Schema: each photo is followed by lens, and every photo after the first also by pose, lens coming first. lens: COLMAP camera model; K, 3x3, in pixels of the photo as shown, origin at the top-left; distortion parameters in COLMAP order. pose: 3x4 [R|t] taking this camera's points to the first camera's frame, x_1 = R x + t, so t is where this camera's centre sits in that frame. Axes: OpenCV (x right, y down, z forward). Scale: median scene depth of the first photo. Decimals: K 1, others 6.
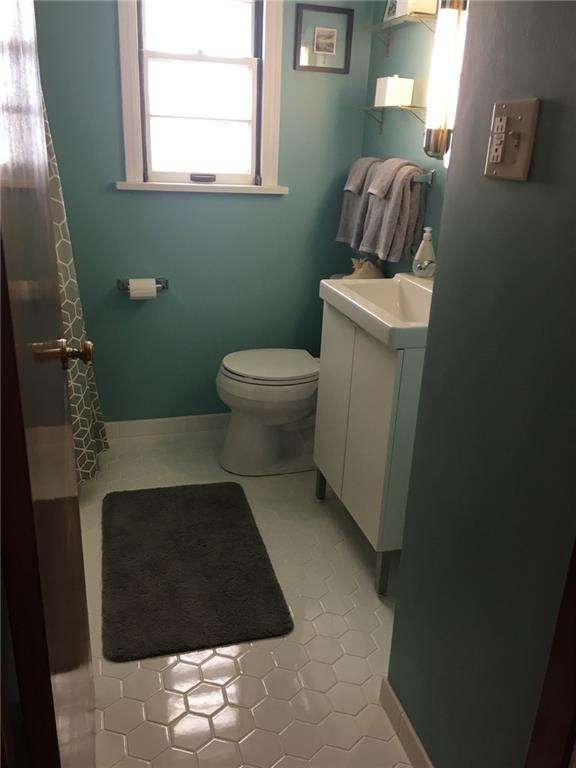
lens RADIAL K [[656.3, 0, 290.6], [0, 656.3, 385.7], [0, 0, 1]] dist [0.091197, -0.114410]
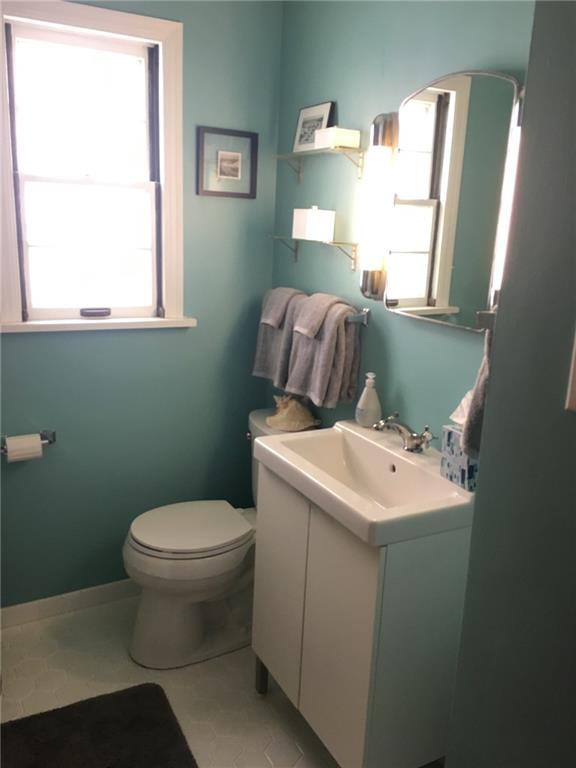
lens RADIAL K [[656.3, 0, 290.6], [0, 656.3, 385.7], [0, 0, 1]] dist [0.091197, -0.114410]
pose [[0.977788, -0.051394, 0.203195, -0.069356], [0.073635, 0.991905, -0.103453, -0.121474], [-0.196234, 0.116117, 0.973658, 0.138705]]
